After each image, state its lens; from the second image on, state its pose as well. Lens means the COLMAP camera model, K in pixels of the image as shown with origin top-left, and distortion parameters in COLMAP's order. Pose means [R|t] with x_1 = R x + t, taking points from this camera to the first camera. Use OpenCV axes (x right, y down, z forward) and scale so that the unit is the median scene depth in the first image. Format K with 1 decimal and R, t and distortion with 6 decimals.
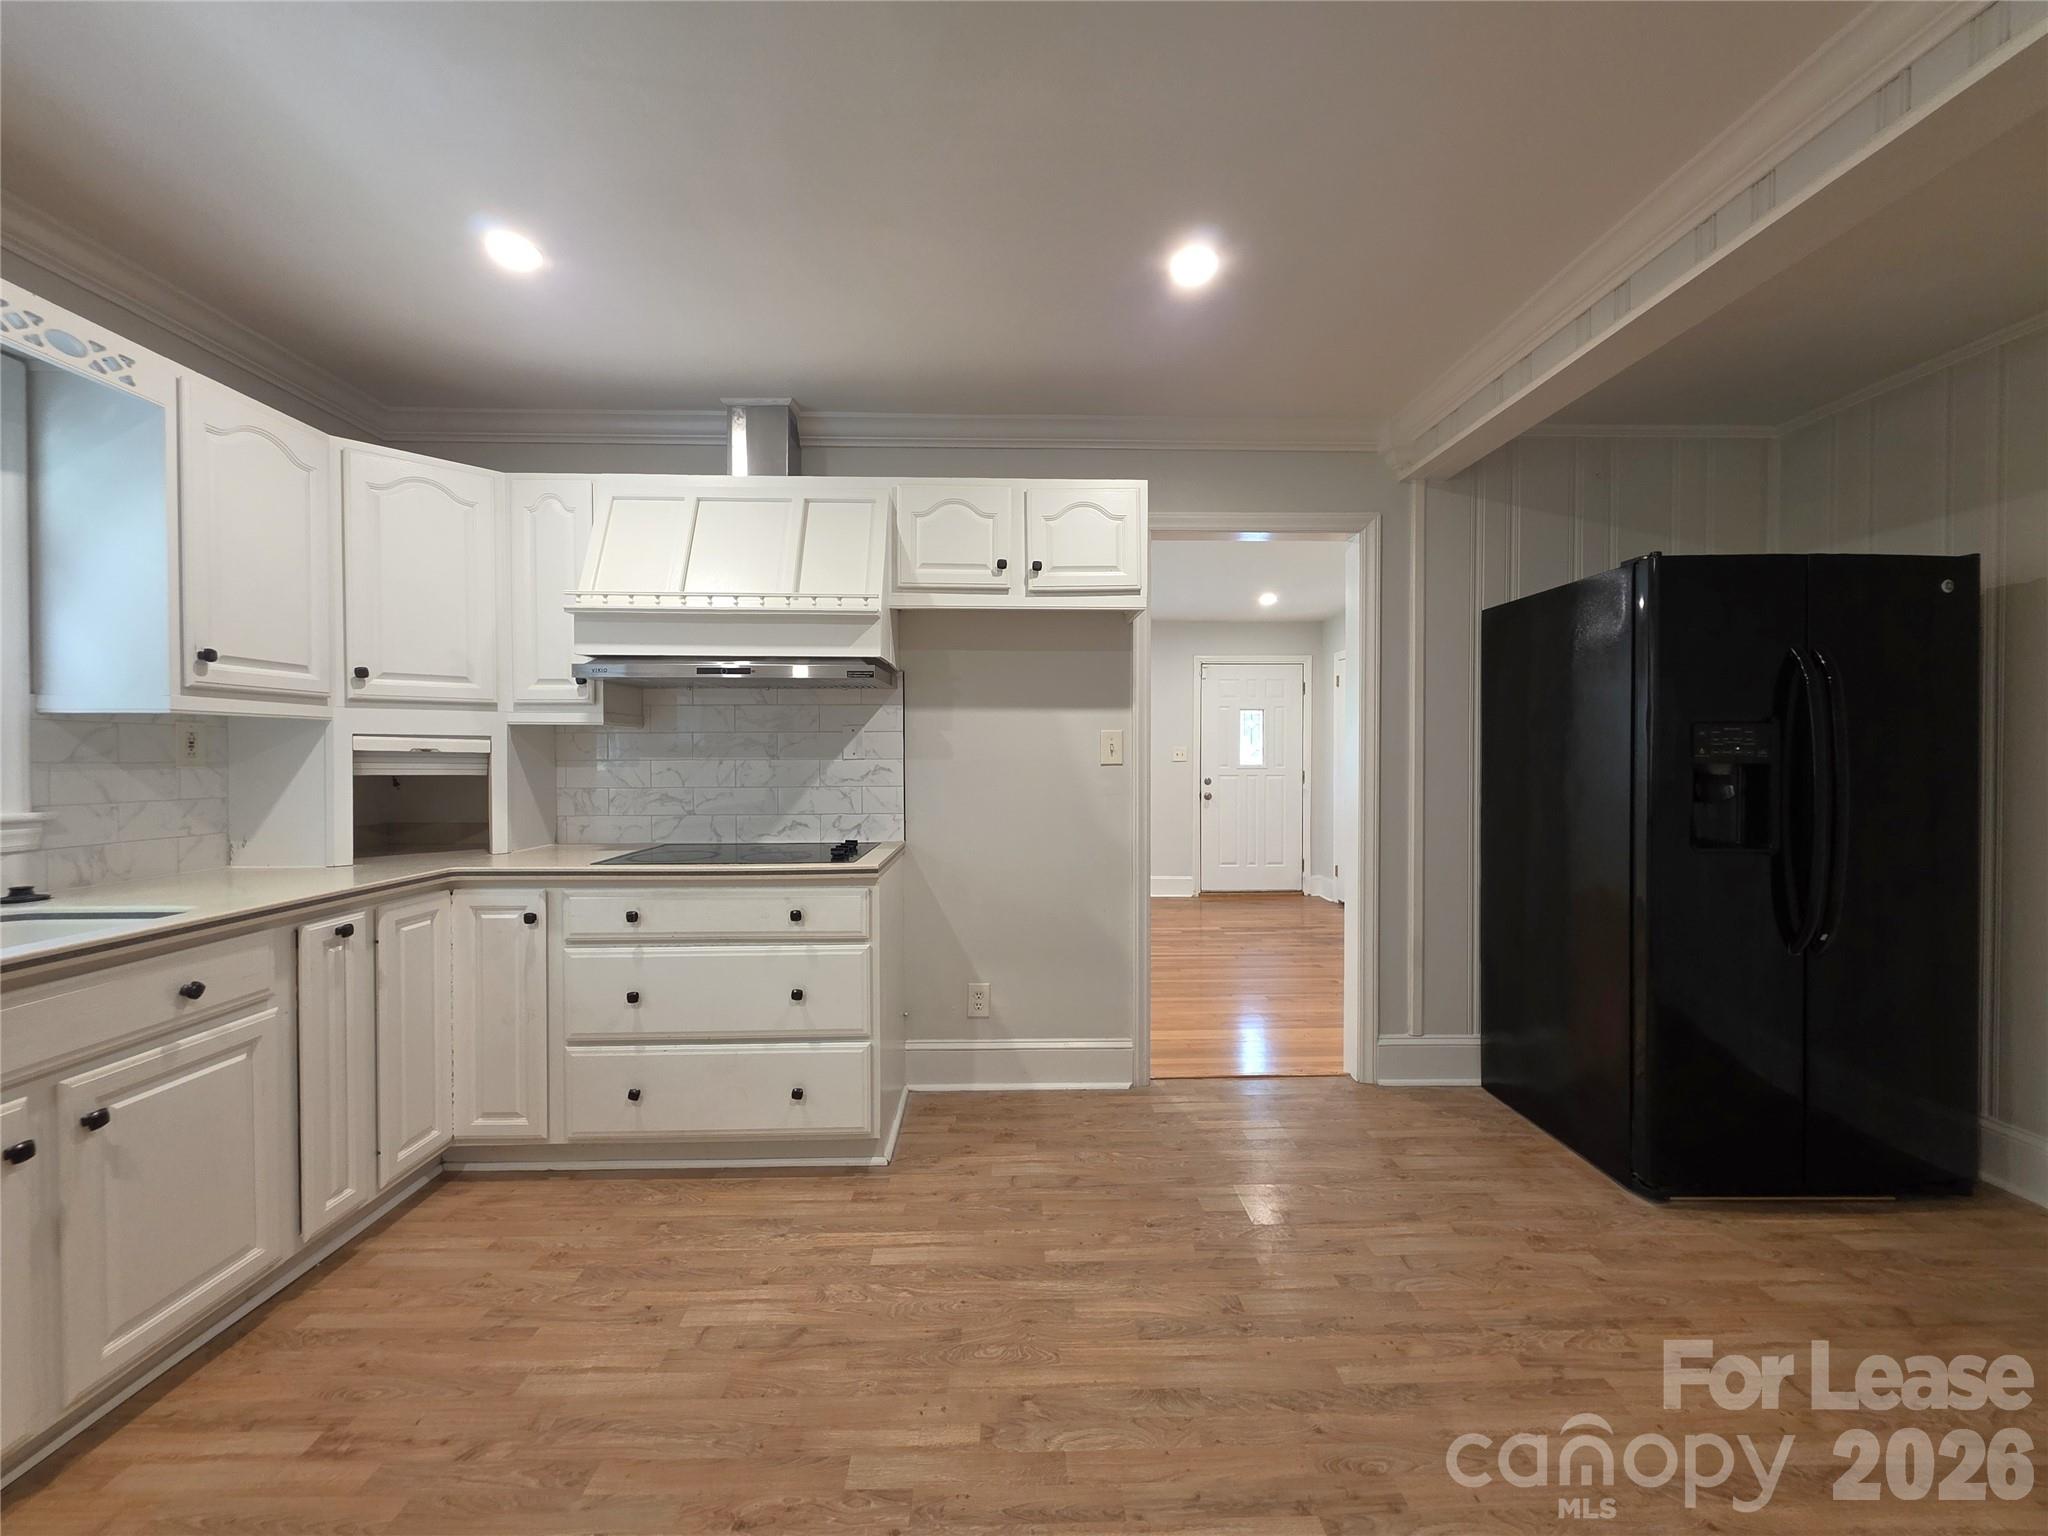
lens RADIAL K [[819.1, 0, 1023.6], [0, 819.1, 764.4], [0, 0, 1]] dist [0.002897, -0.000630]
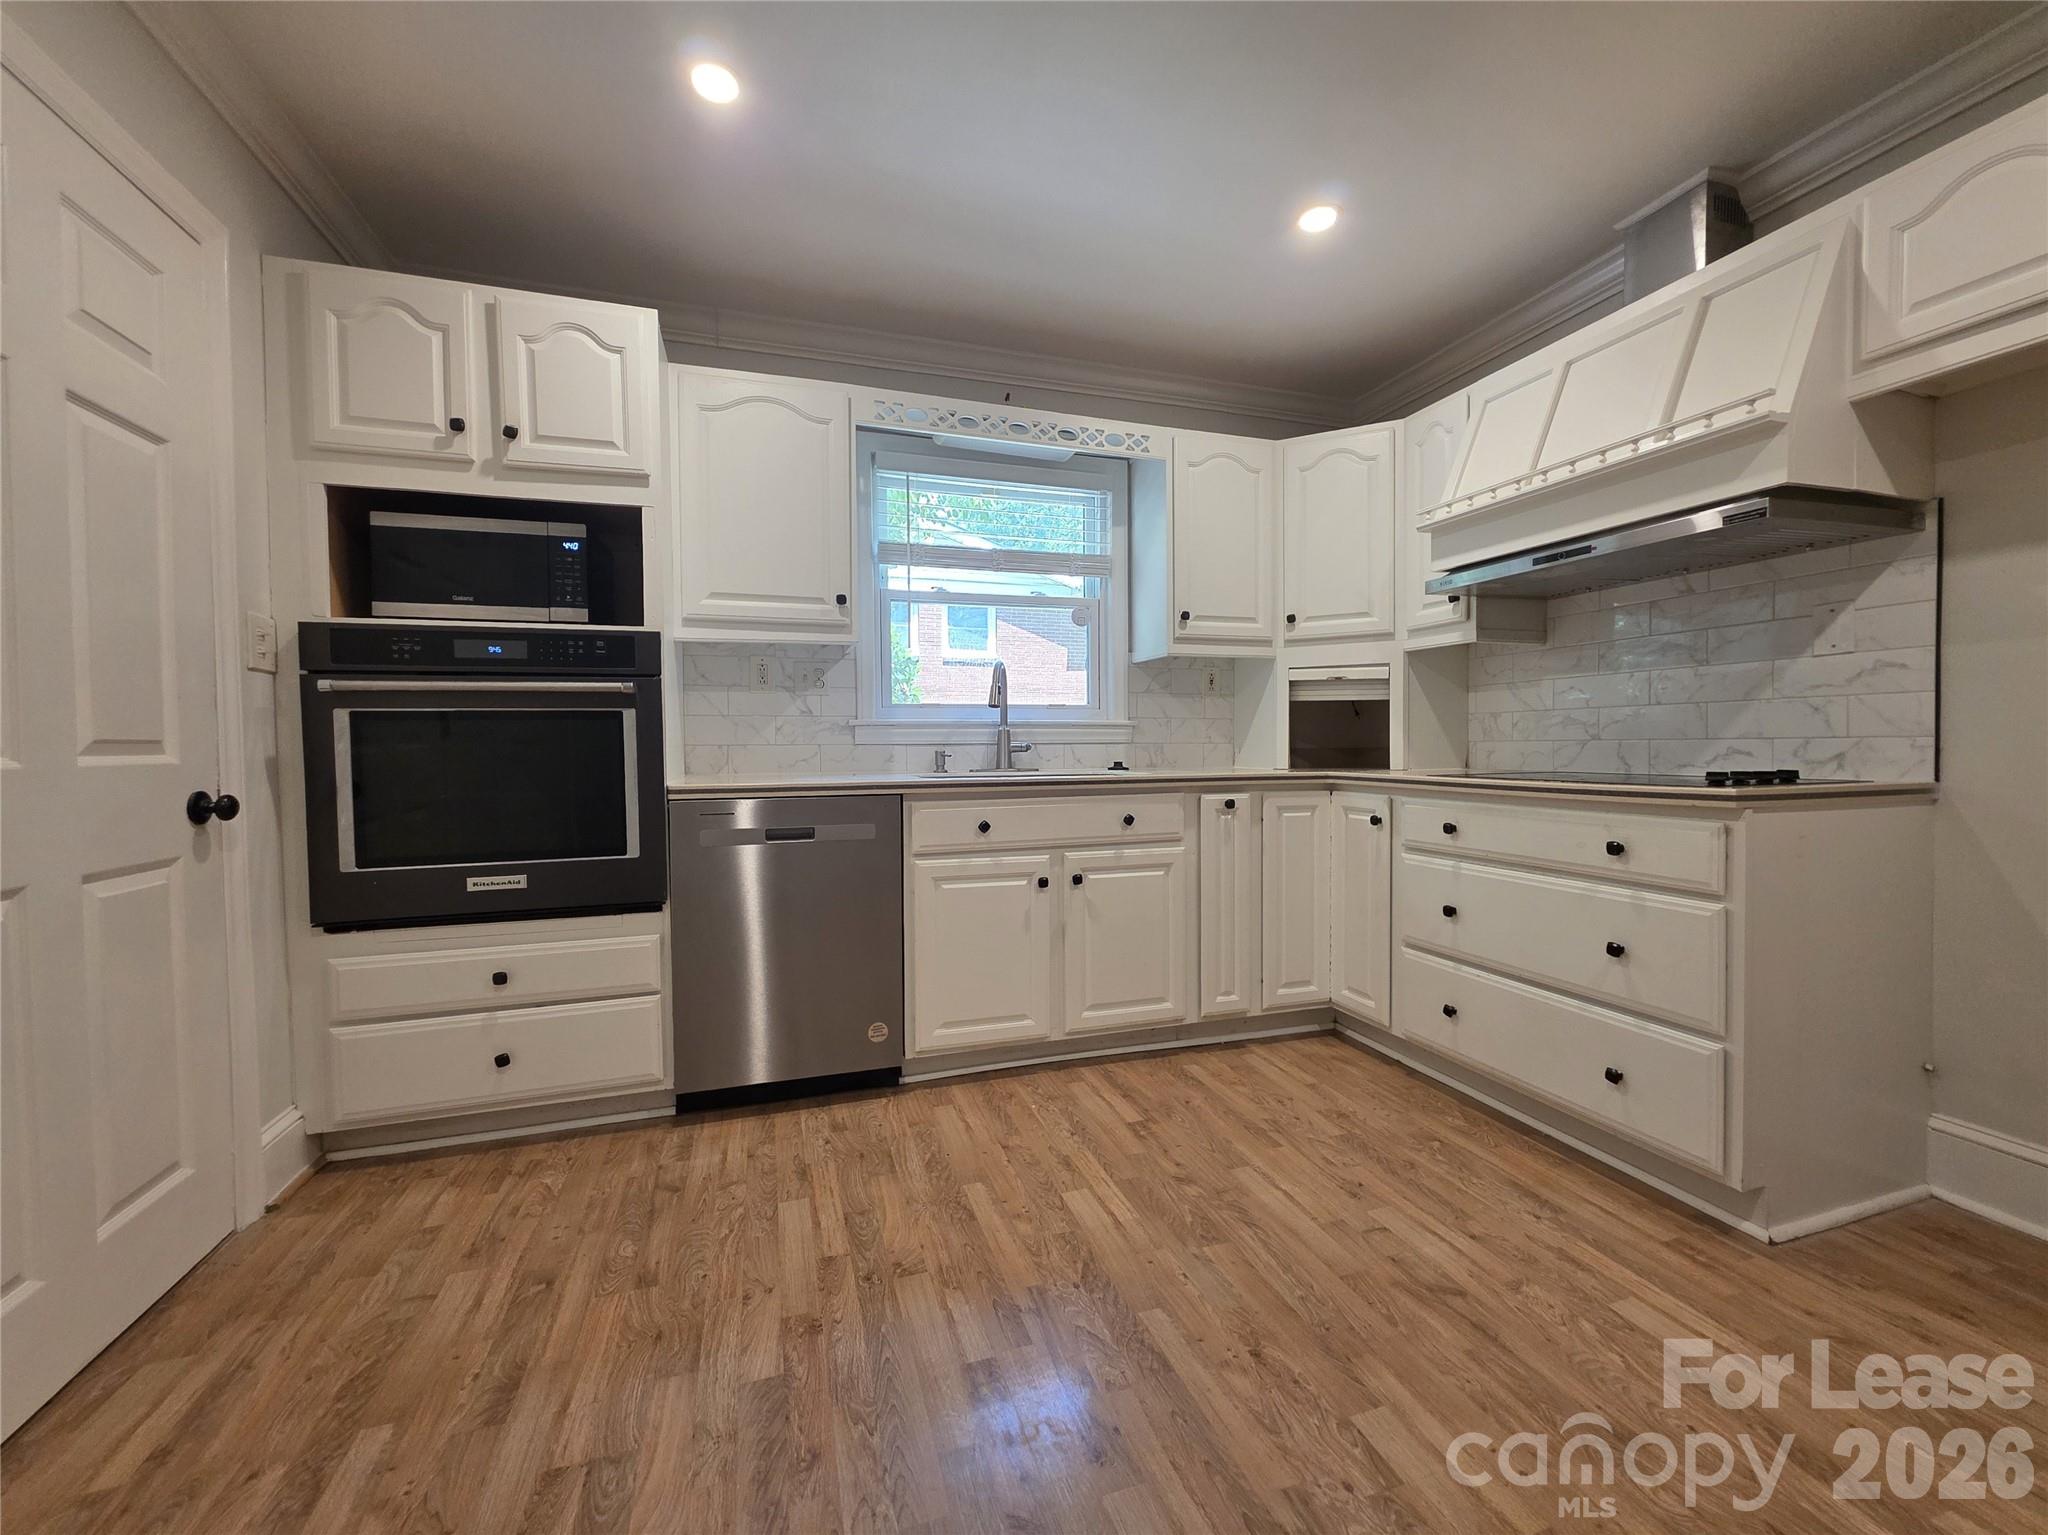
lens RADIAL K [[819.1, 0, 1028.2], [0, 819.1, 764.4], [0, 0, 1]] dist [0.002897, -0.000630]
pose [[0.284805, 0.022912, -0.958312, 0.328161], [-0.004452, 0.999735, 0.022579, 0.094597], [0.958575, -0.002164, 0.284832, 0.256247]]
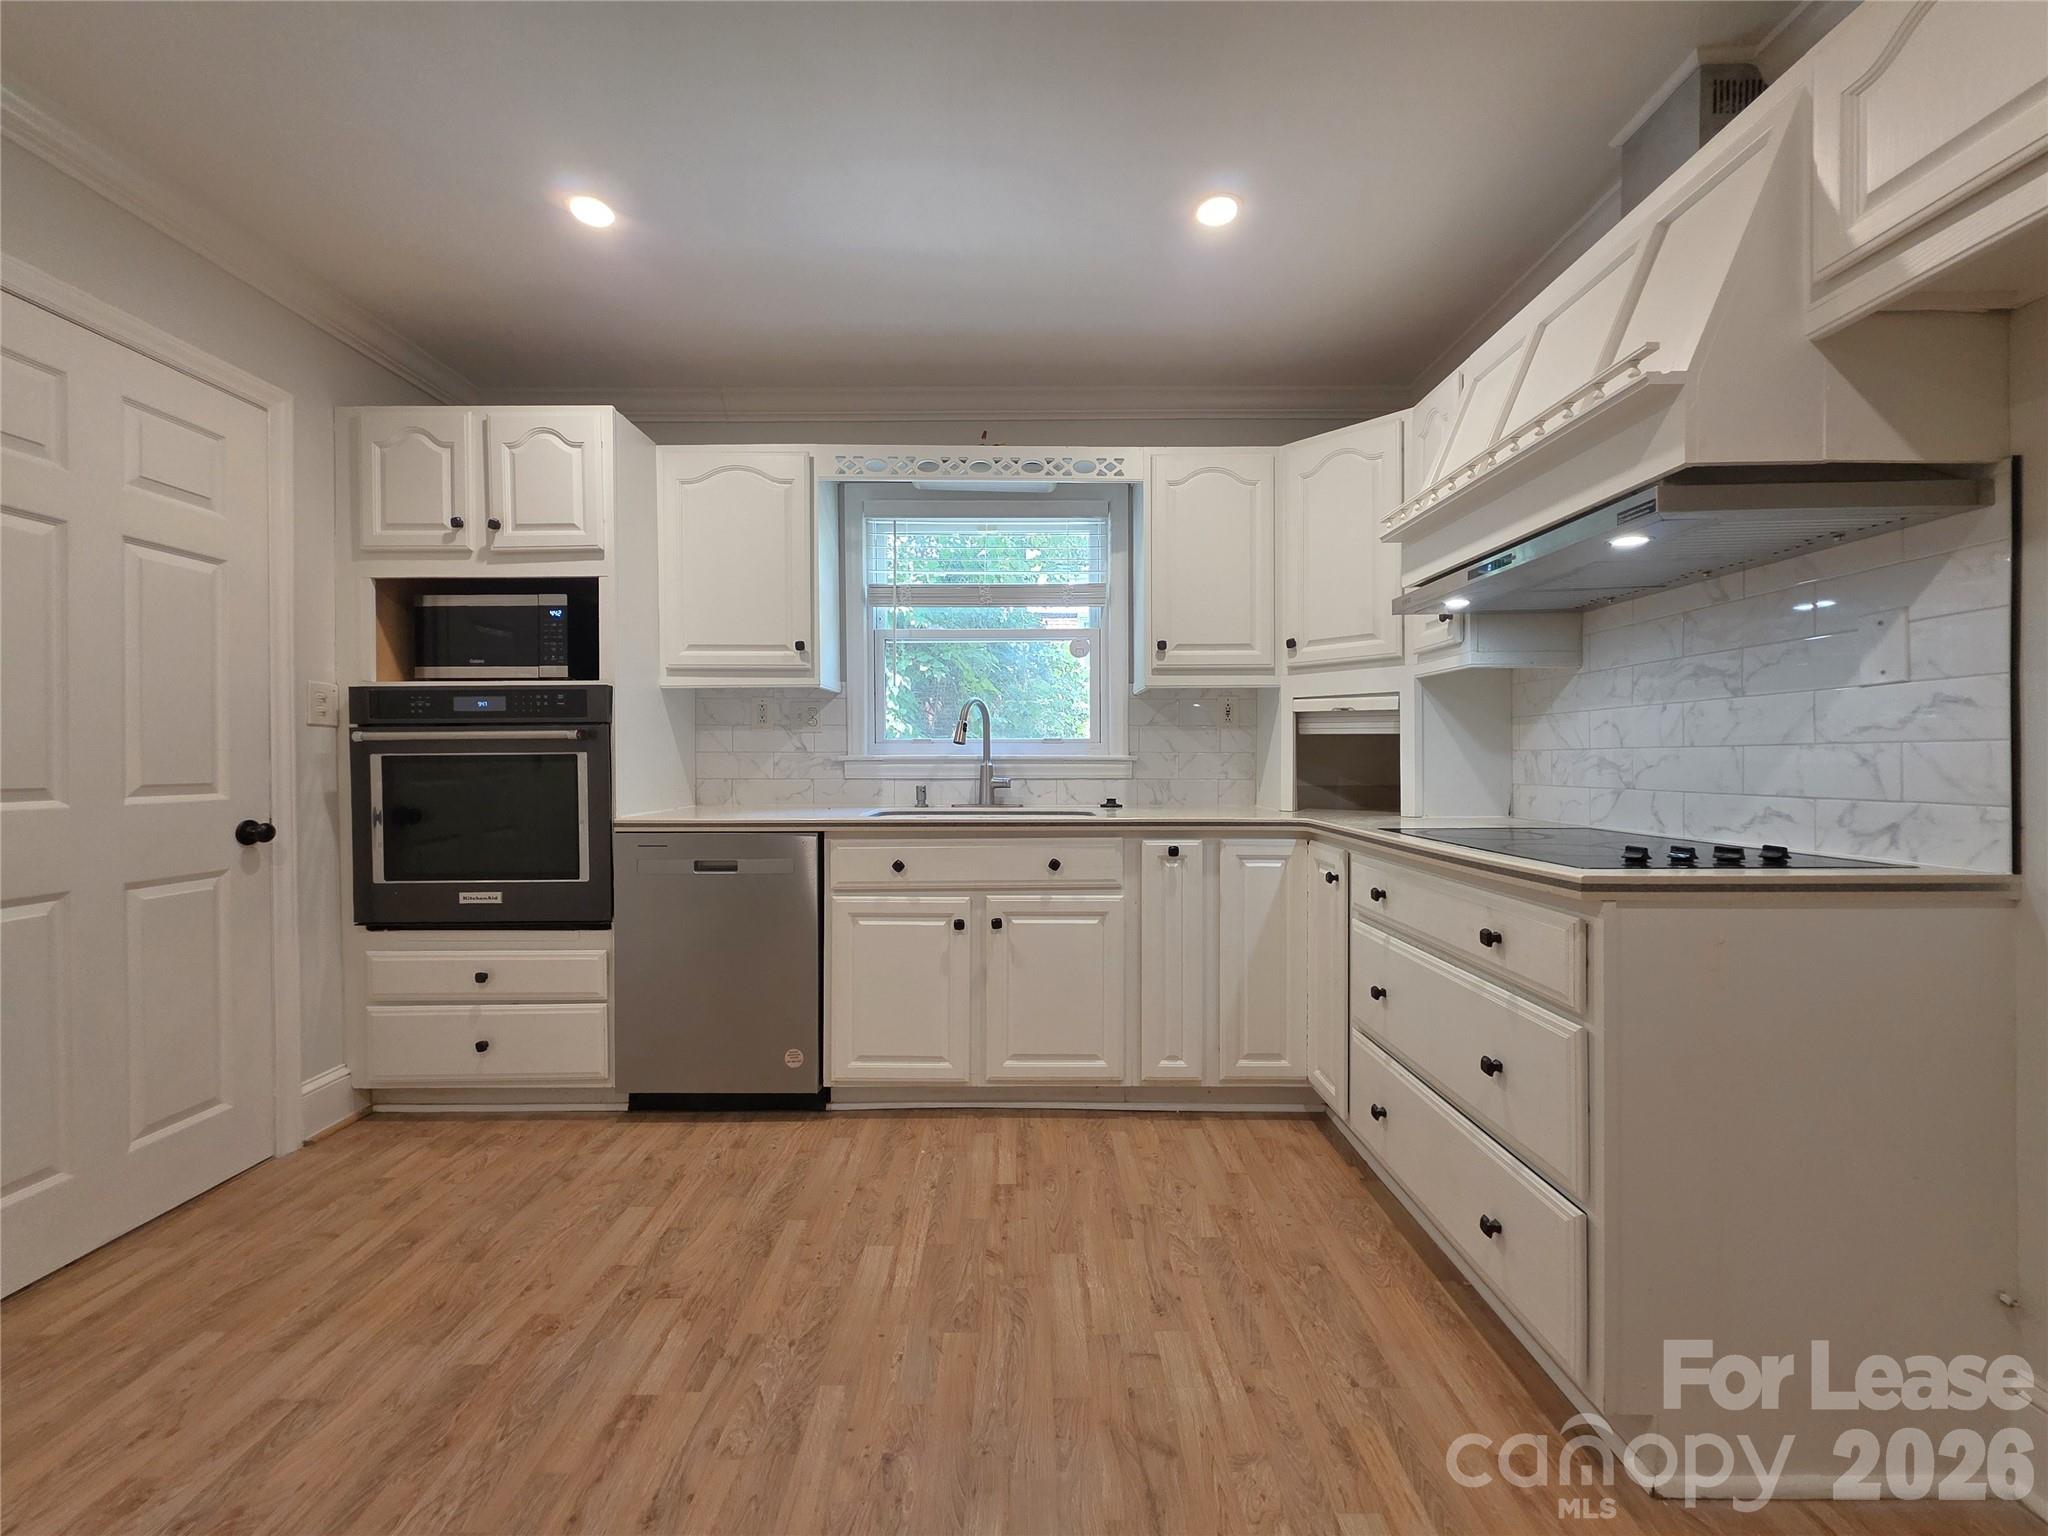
lens RADIAL K [[819.1, 0, 1029.2], [0, 819.1, 765.4], [0, 0, 1]] dist [0.002897, -0.000630]
pose [[-0.021571, 0.008638, -0.999730, 0.368437], [-0.010097, 0.999910, 0.008857, 0.055352], [0.999716, 0.010285, -0.021482, 0.703442]]
